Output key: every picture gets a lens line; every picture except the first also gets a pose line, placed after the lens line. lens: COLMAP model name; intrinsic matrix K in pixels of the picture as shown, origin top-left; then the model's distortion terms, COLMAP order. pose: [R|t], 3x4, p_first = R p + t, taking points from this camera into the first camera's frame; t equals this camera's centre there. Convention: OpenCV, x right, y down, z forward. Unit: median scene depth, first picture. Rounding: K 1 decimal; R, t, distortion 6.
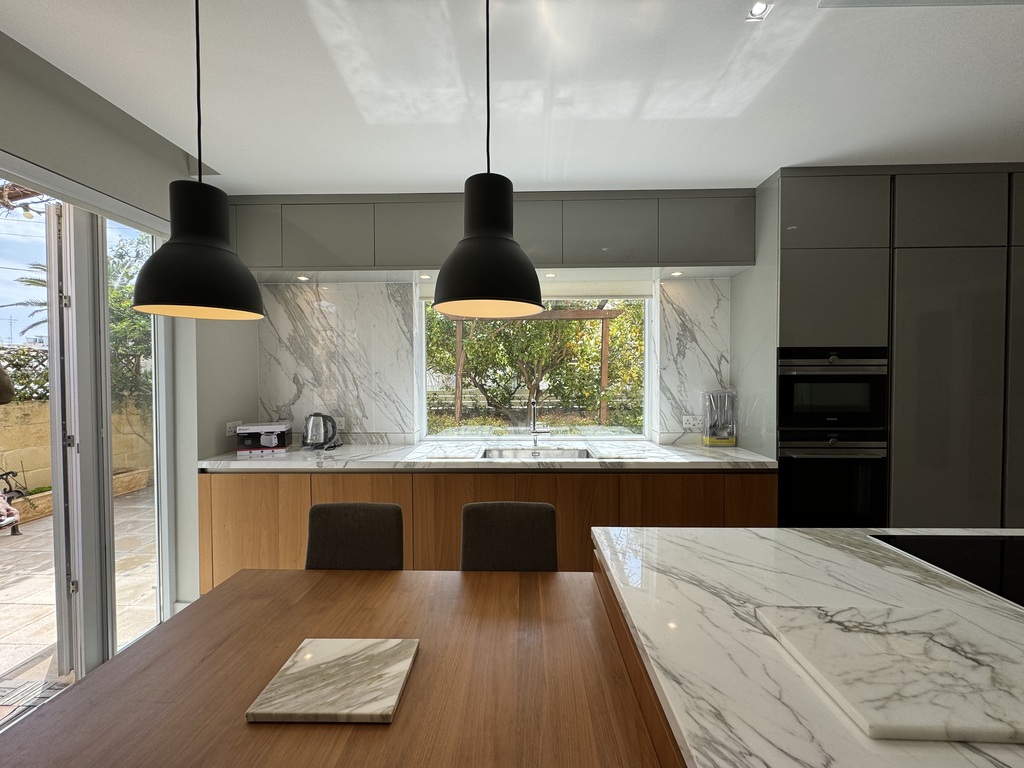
lens RADIAL K [[408.1, 0, 511.8], [0, 408.1, 383.4], [0, 0, 1]] dist [-0.002916, -0.000155]
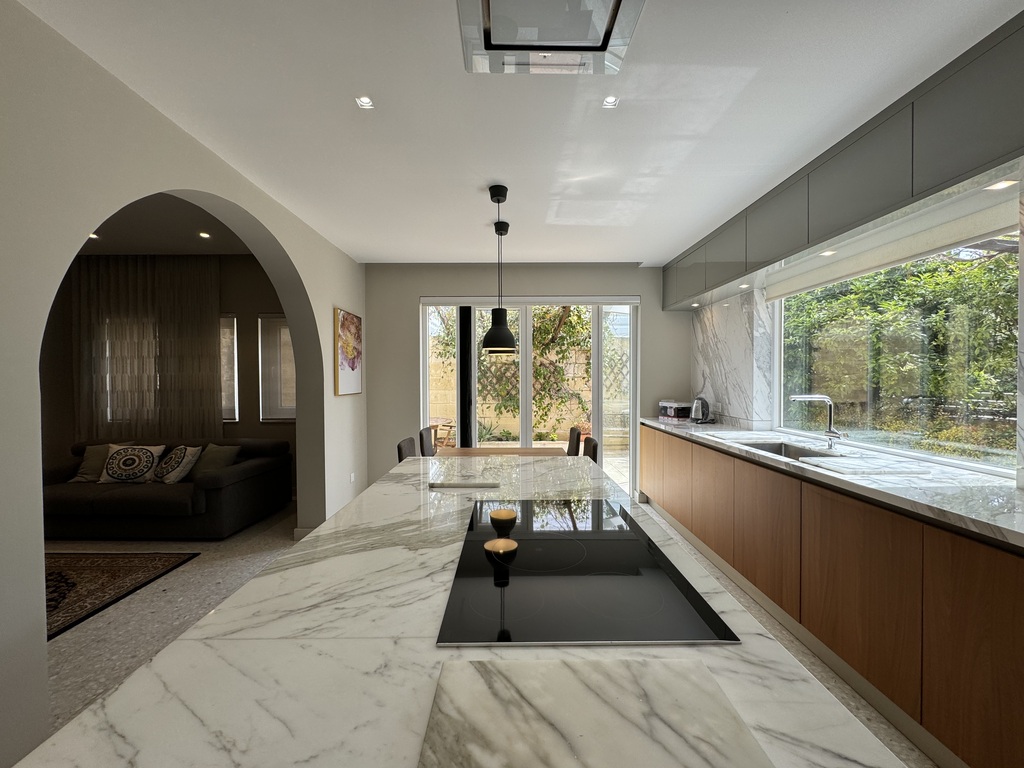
lens RADIAL K [[408.1, 0, 512.0], [0, 408.1, 381.5], [0, 0, 1]] dist [-0.002916, -0.000155]
pose [[0.037046, 0.013932, -0.999216, 0.993633], [-0.017745, 0.999754, 0.013282, 0.009397], [0.999156, 0.017240, 0.037284, 0.316503]]
